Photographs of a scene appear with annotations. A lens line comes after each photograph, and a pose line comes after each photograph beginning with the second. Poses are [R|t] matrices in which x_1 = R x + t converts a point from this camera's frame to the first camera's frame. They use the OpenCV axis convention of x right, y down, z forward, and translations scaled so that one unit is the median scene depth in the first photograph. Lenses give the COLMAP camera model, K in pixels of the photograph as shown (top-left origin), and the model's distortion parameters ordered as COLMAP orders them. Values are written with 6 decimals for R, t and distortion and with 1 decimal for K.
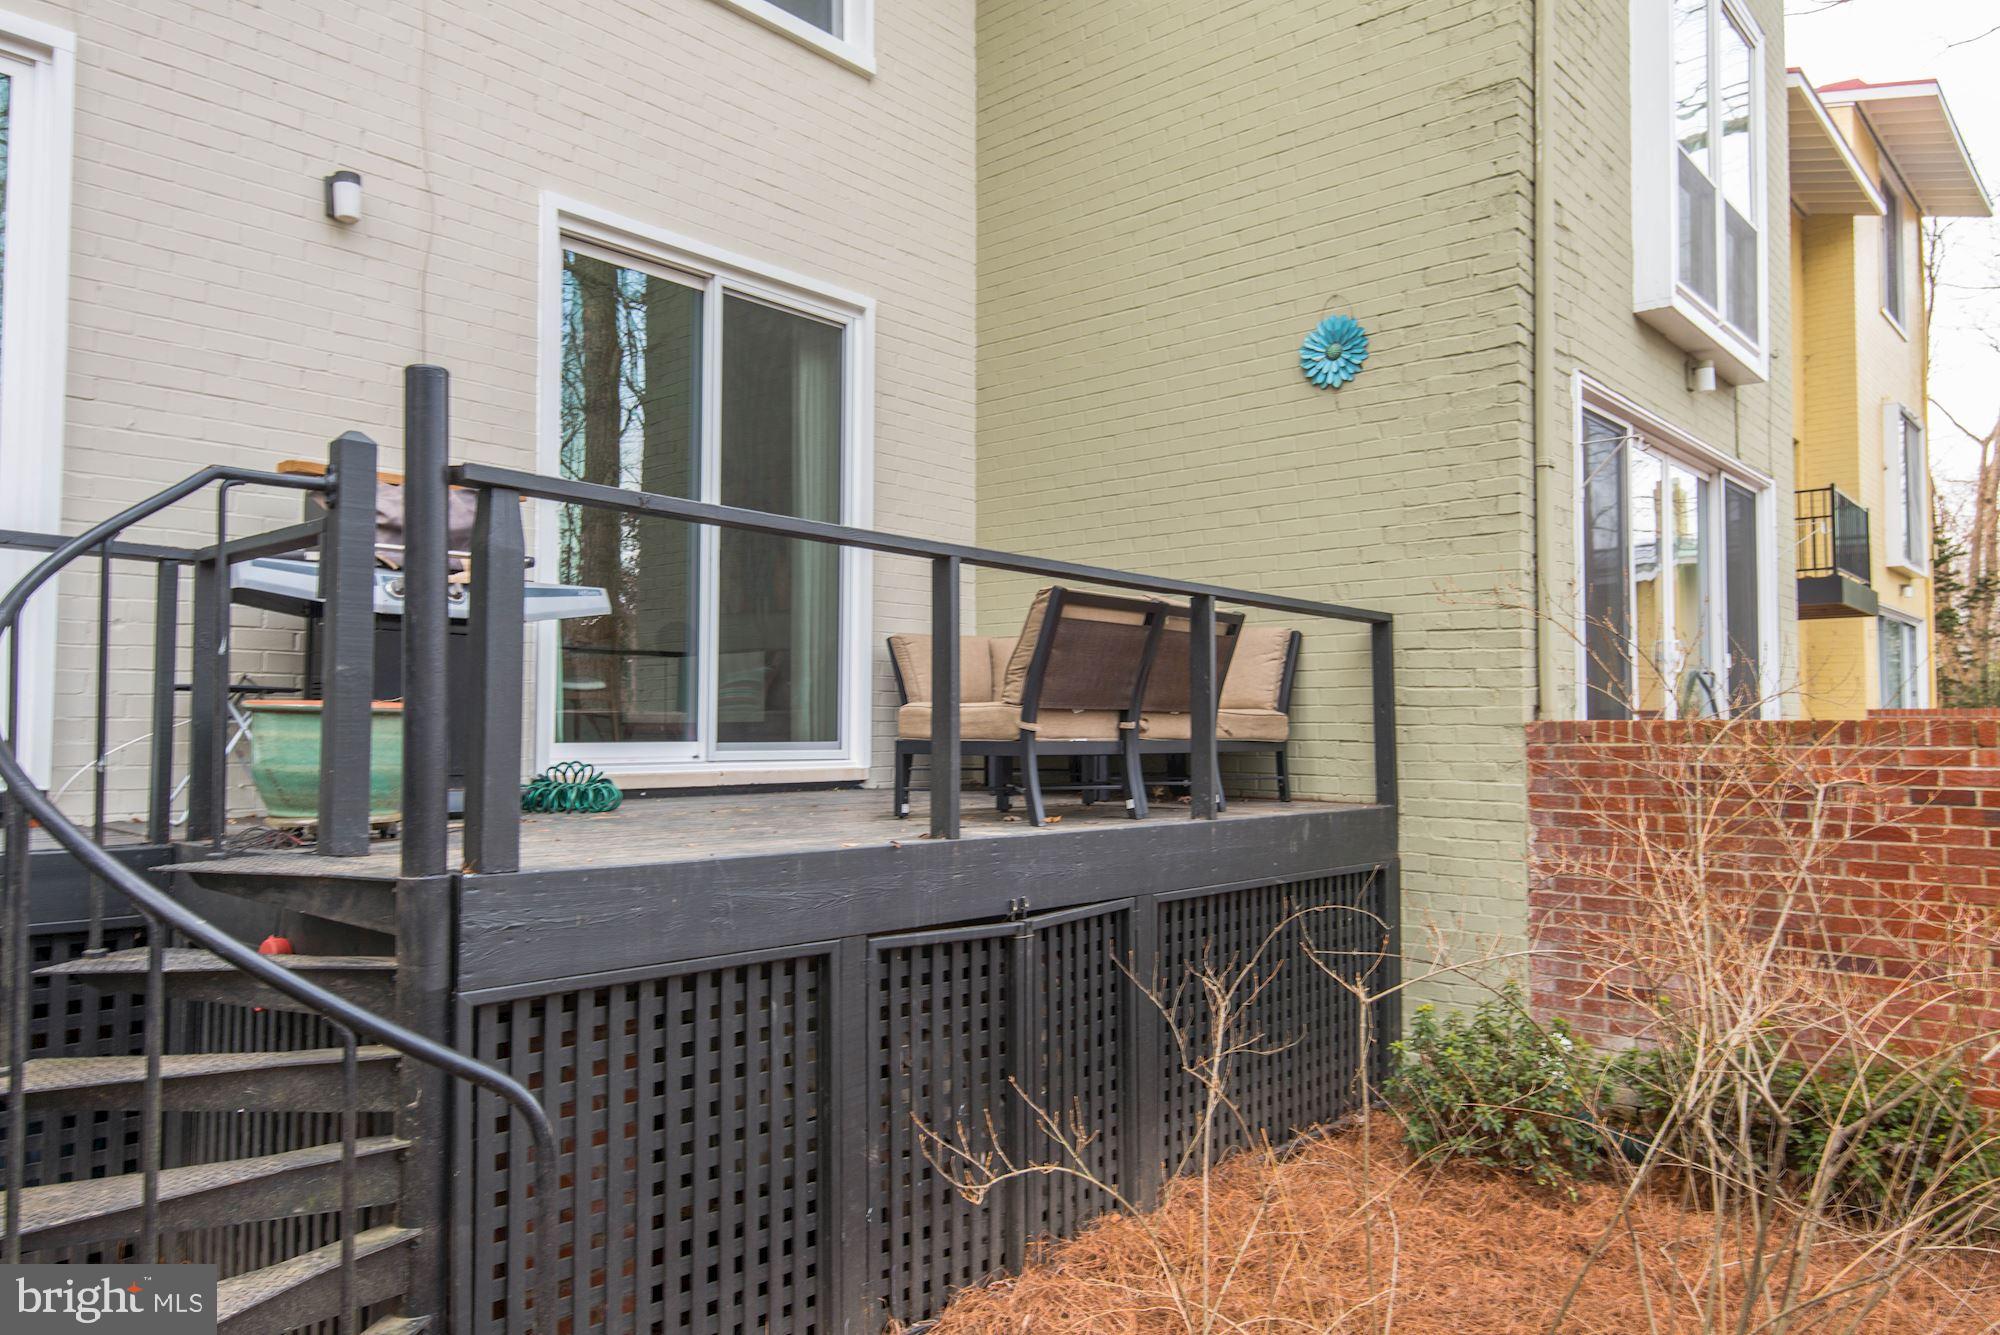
lens RADIAL K [[1374.4, 0, 1013.0], [0, 1374.4, 659.5], [0, 0, 1]] dist [0.027214, -0.003794]
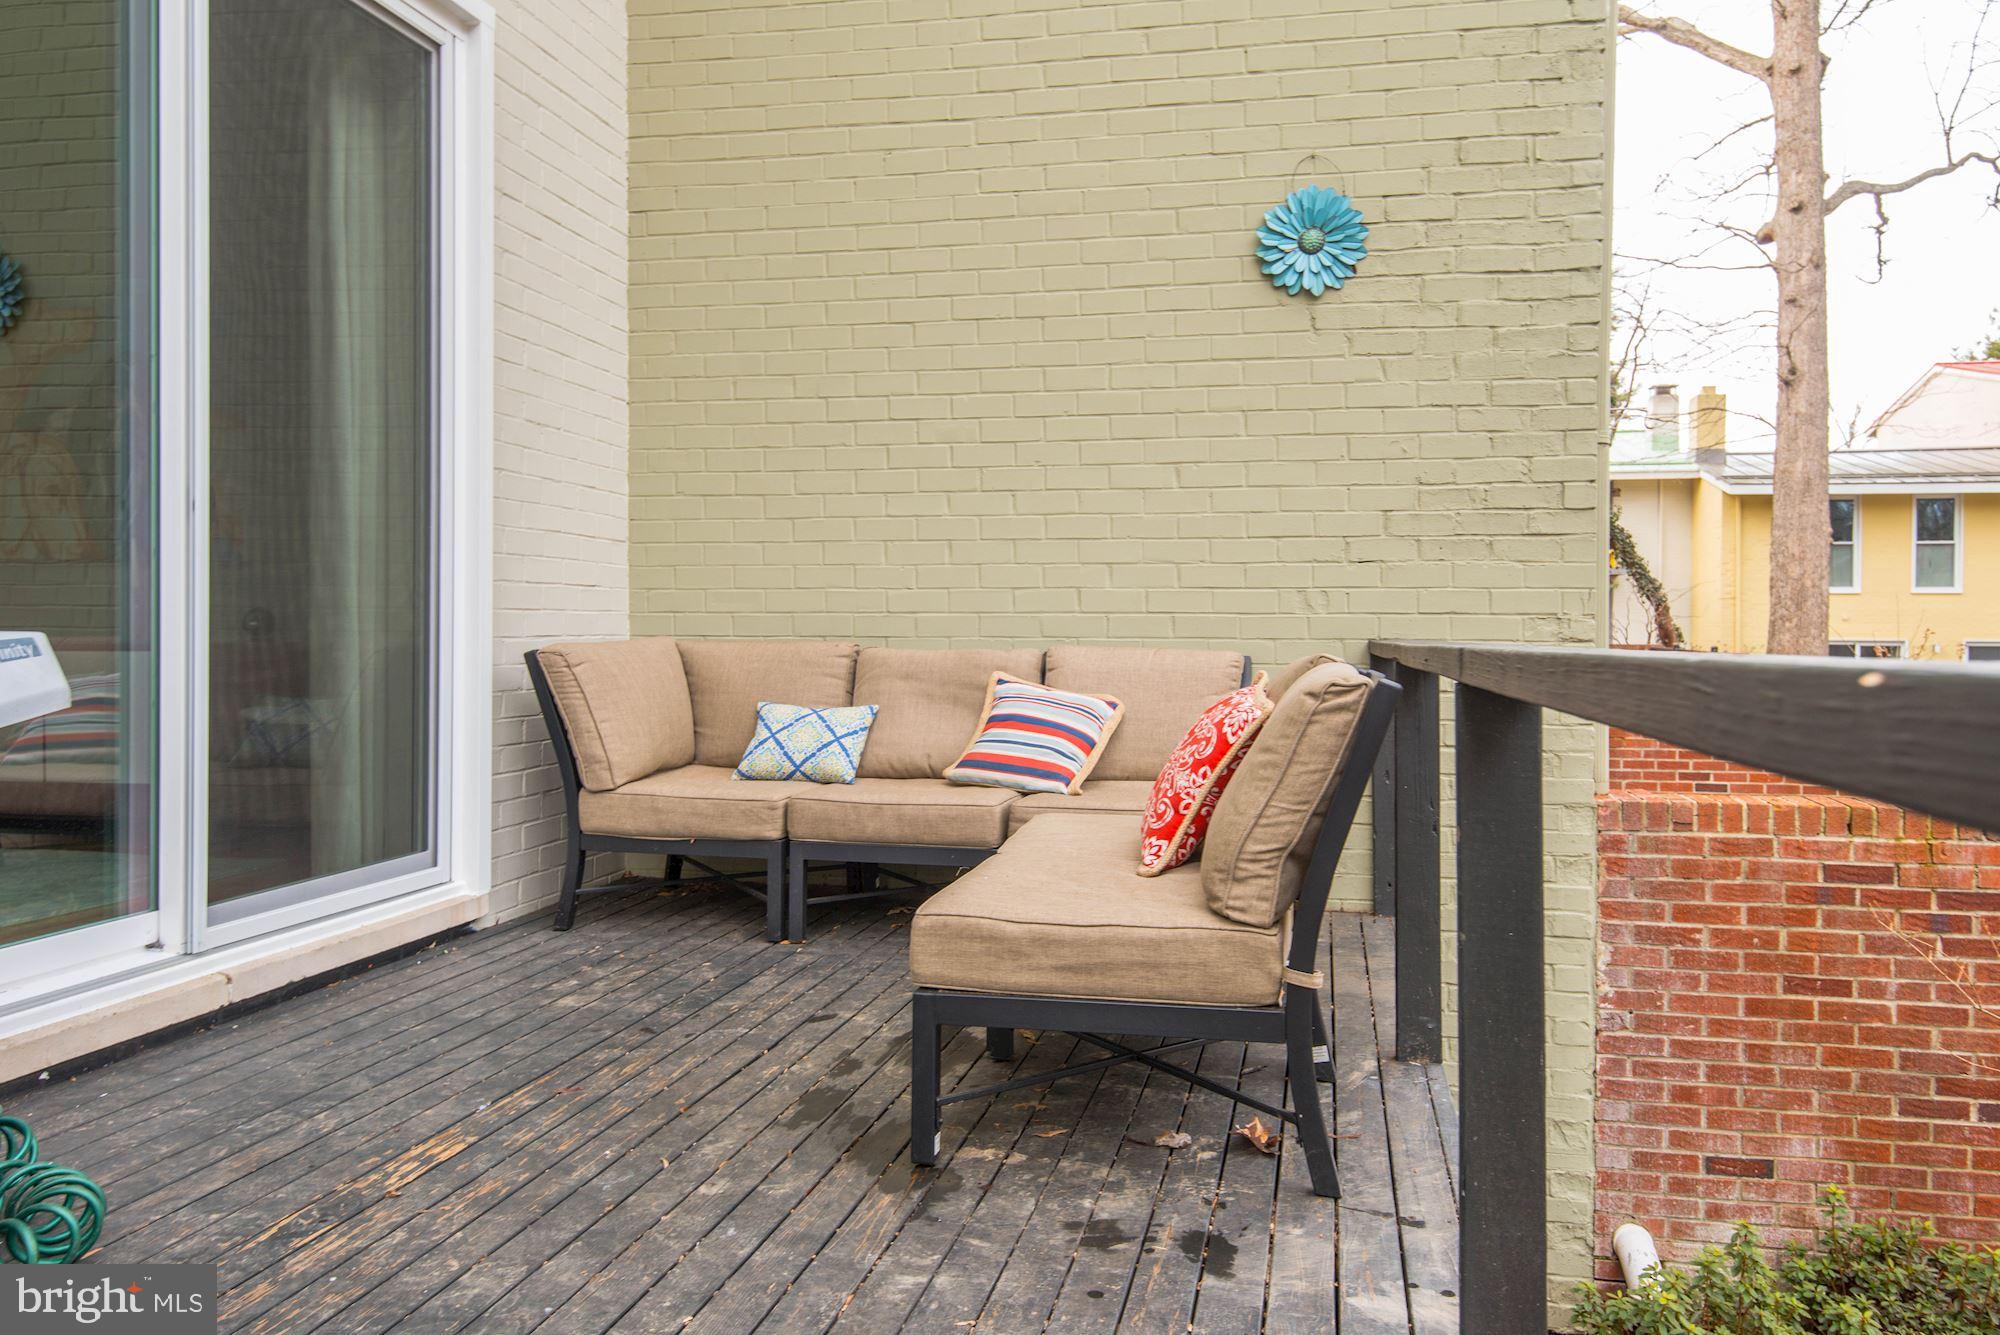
lens RADIAL K [[1374.4, 0, 1042.7], [0, 1374.4, 623.2], [0, 0, 1]] dist [0.027214, -0.003794]
pose [[0.852995, -0.002459, 0.521913, -0.230886], [-0.028686, 0.998256, 0.051586, -0.069840], [-0.521130, -0.058975, 0.851437, 0.493408]]
